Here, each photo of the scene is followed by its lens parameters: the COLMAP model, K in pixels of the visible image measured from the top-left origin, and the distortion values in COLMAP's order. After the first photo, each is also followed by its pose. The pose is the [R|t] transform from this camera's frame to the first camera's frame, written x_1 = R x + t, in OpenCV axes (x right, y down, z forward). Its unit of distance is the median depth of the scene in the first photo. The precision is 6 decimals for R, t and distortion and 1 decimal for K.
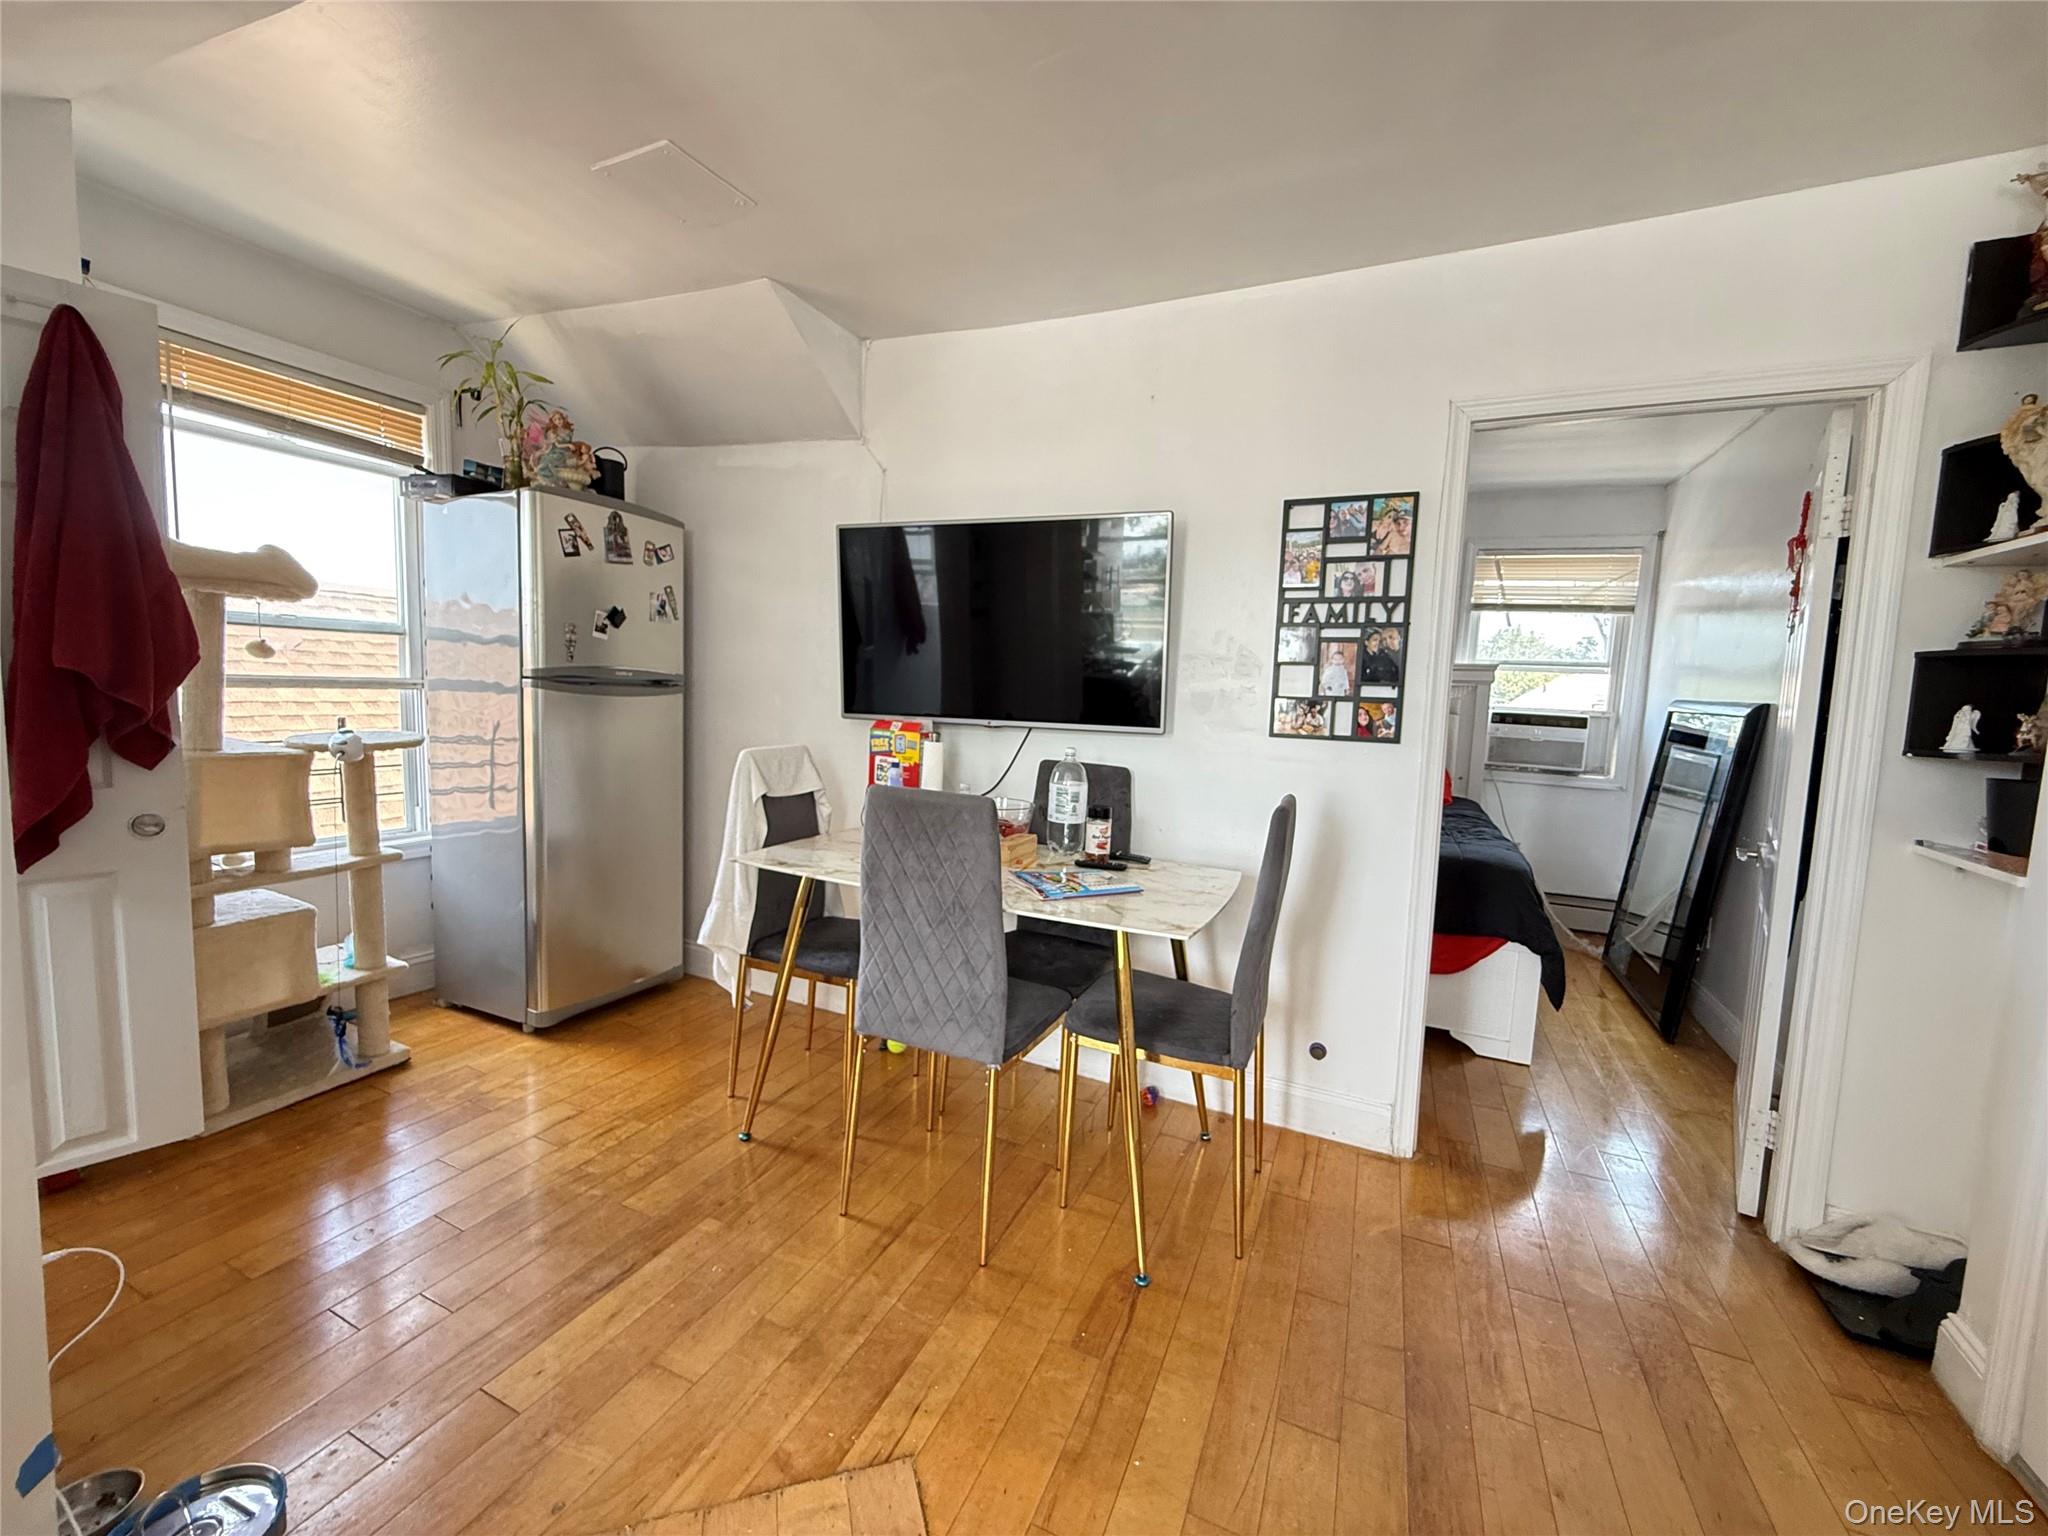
lens RADIAL K [[814.7, 0, 1016.6], [0, 814.7, 767.0], [0, 0, 1]] dist [-0.000952, -0.000158]
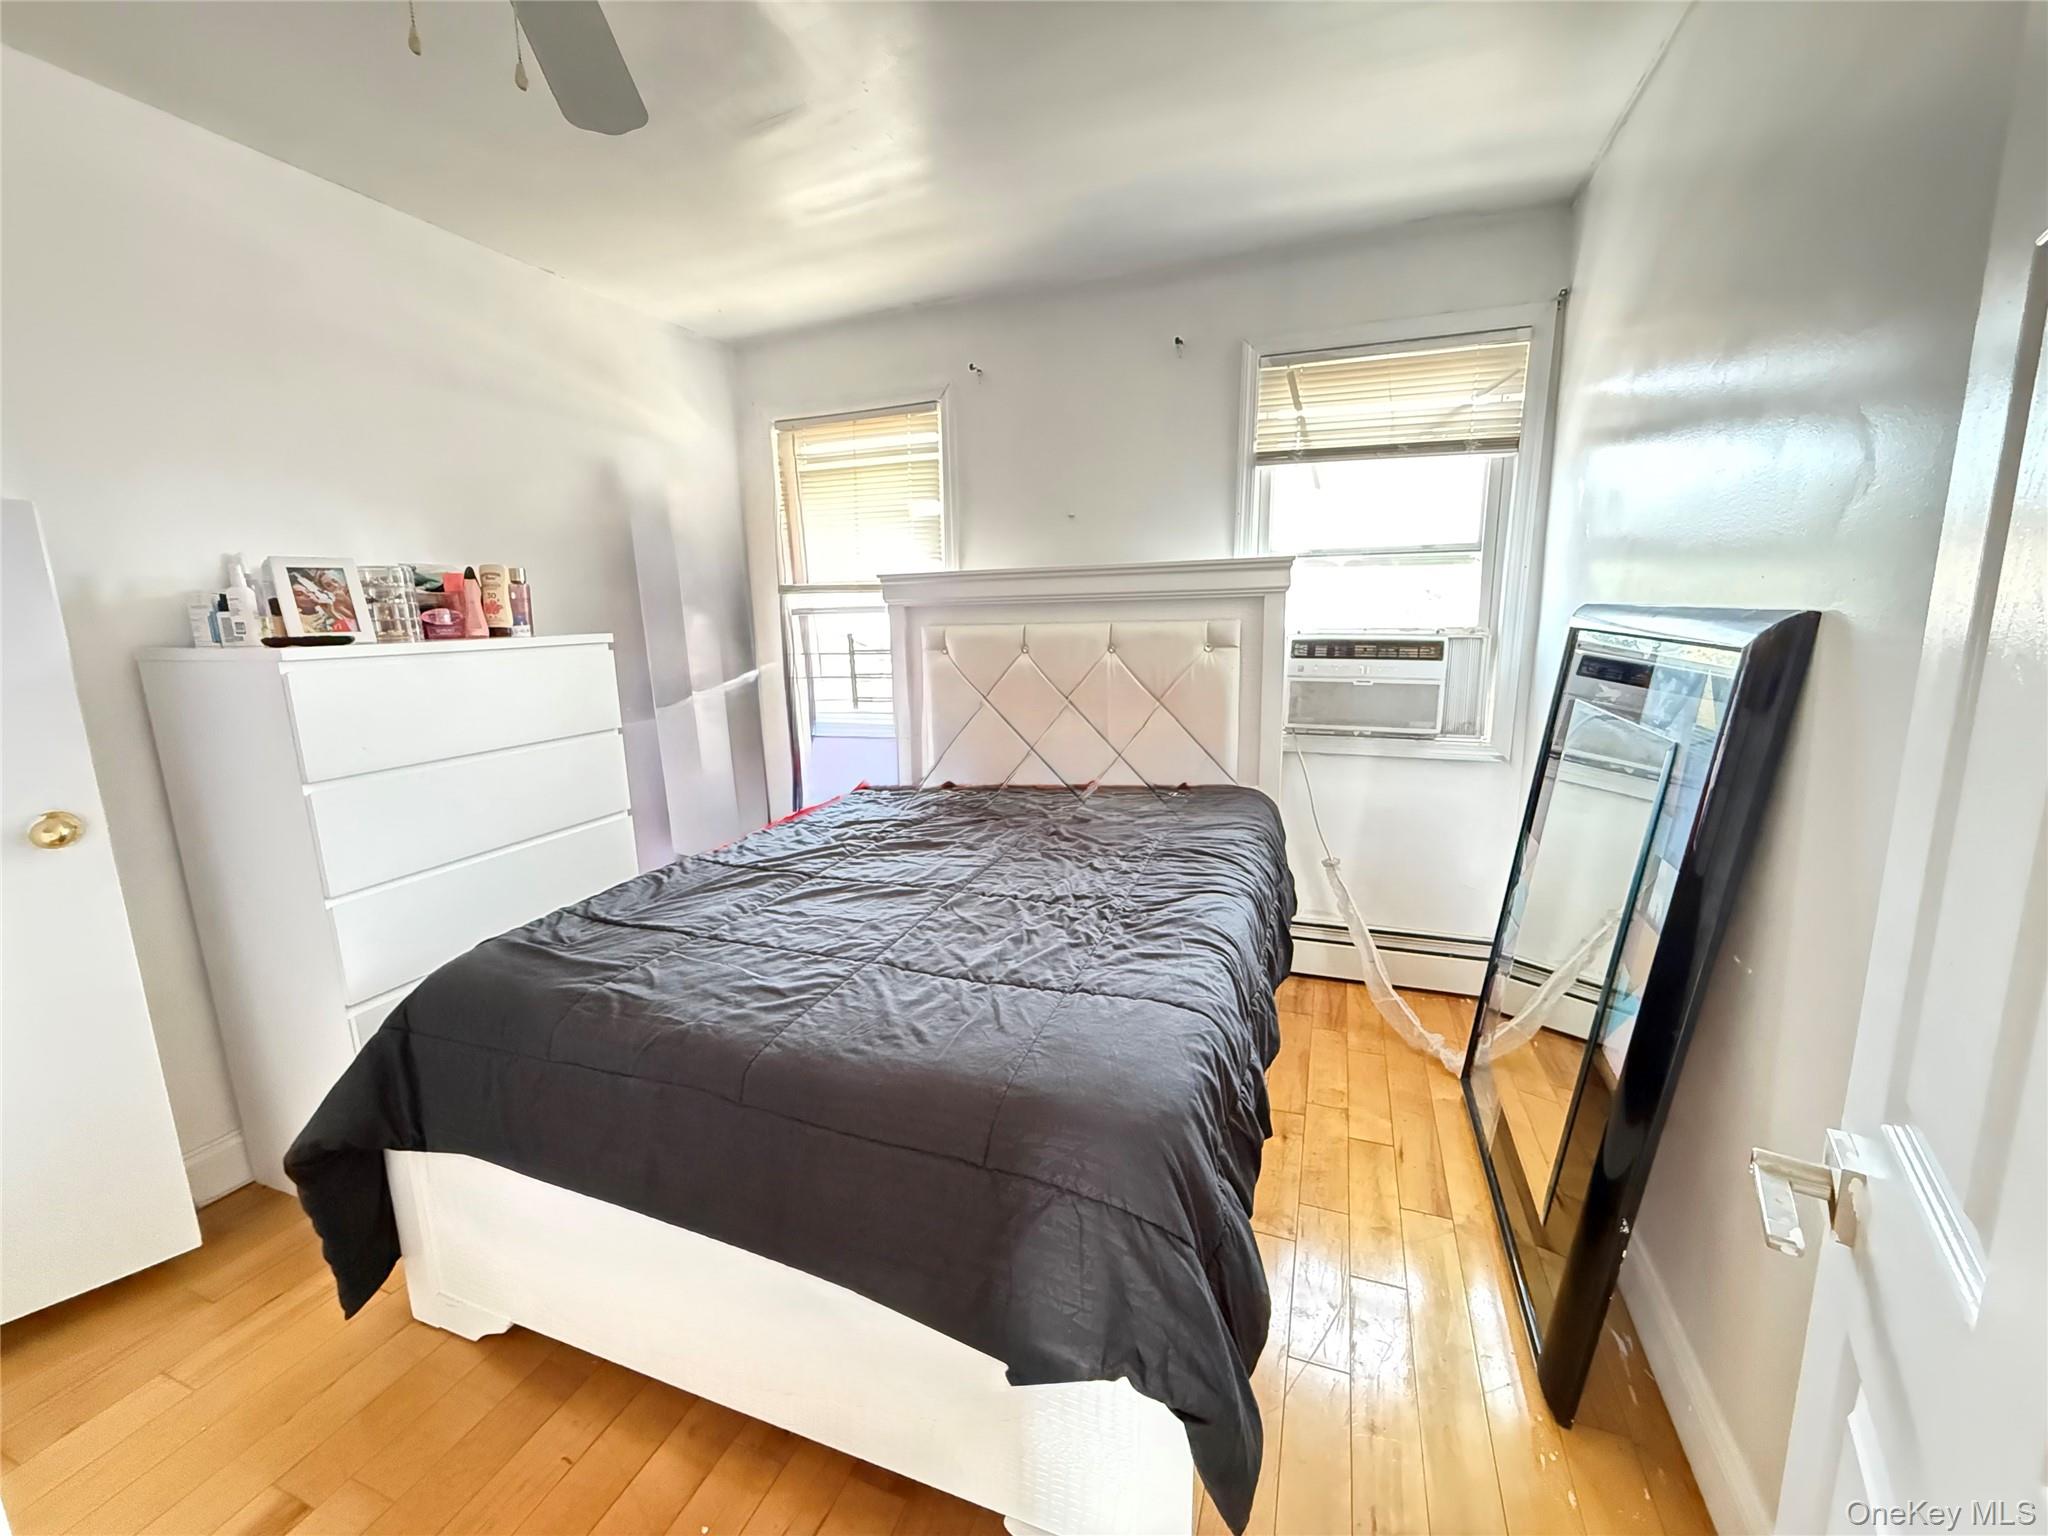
lens RADIAL K [[814.7, 0, 1016.6], [0, 814.7, 767.0], [0, 0, 1]] dist [-0.000952, -0.000158]
pose [[0.995734, -0.072844, 0.056631, 0.358017], [0.066944, 0.992745, 0.099879, -0.049569], [-0.063496, -0.095661, 0.993387, 0.432031]]
